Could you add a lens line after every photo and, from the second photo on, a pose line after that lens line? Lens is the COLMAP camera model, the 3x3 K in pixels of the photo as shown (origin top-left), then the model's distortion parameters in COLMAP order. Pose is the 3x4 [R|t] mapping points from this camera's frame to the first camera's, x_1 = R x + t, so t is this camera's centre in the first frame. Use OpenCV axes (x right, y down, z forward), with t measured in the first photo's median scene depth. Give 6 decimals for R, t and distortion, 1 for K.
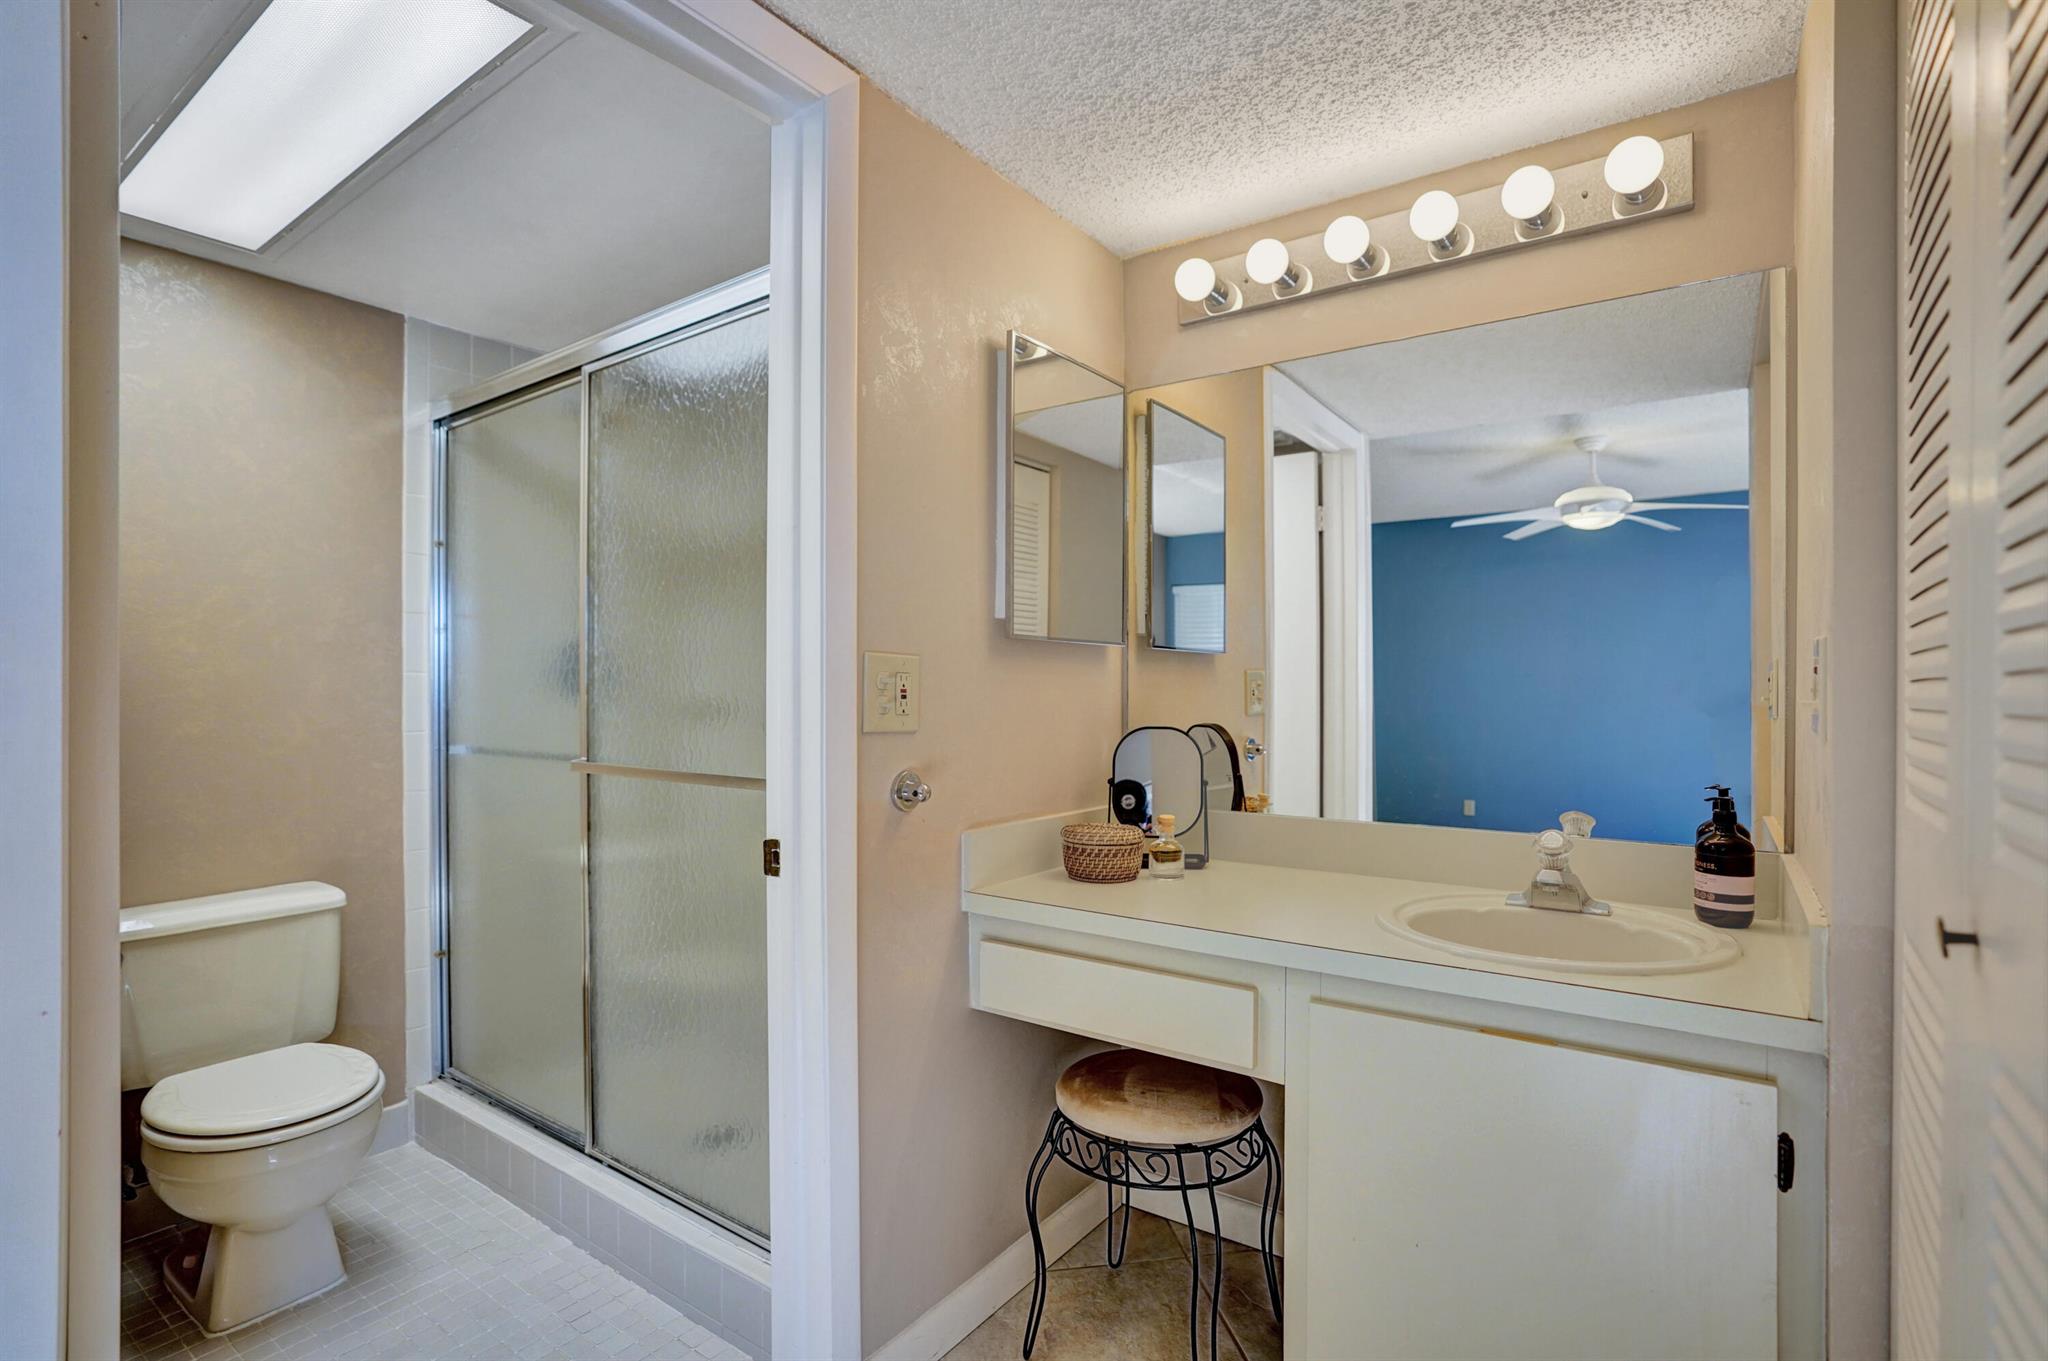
lens RADIAL K [[995.5, 0, 1024.0], [0, 995.5, 680.5], [0, 0, 1]] dist [-0.043876, 0.019654]
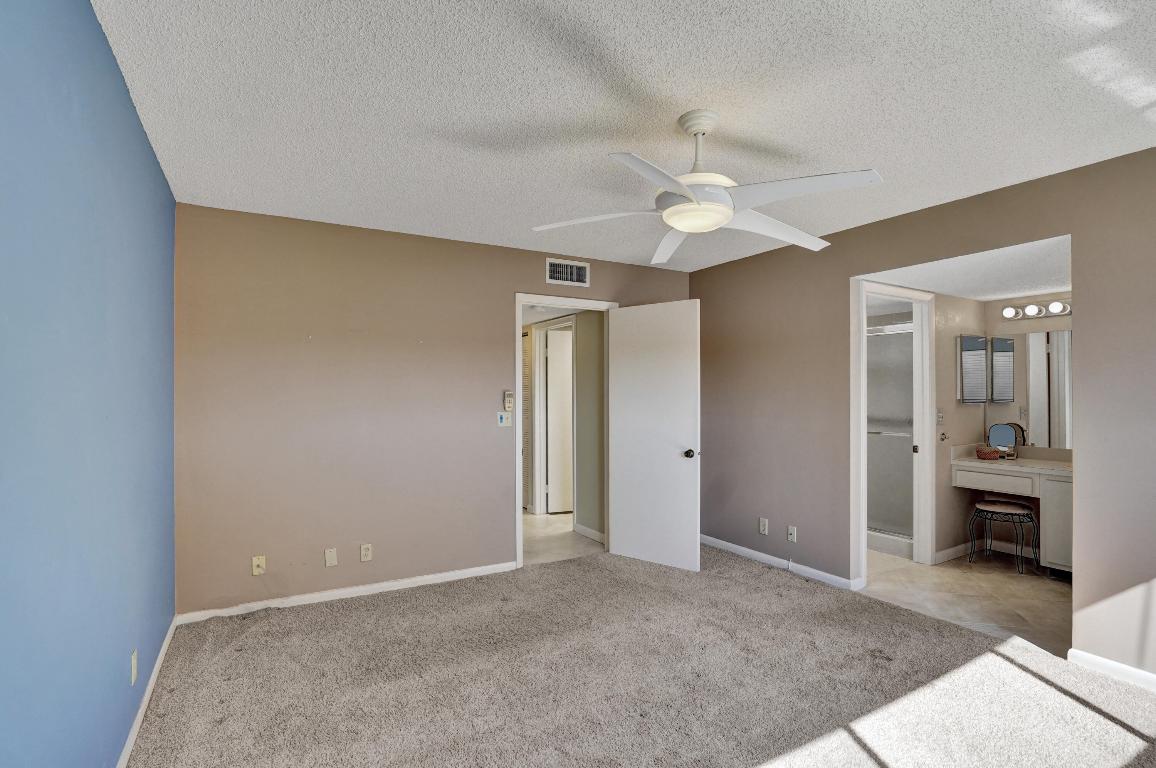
lens RADIAL K [[561.9, 0, 578.0], [0, 561.9, 384.0], [0, 0, 1]] dist [-0.043876, 0.019654]
pose [[0.913350, -0.005478, -0.407138, -0.739589], [0.004661, 0.999985, -0.002998, -0.168498], [0.407148, 0.000840, 0.913362, -2.510821]]
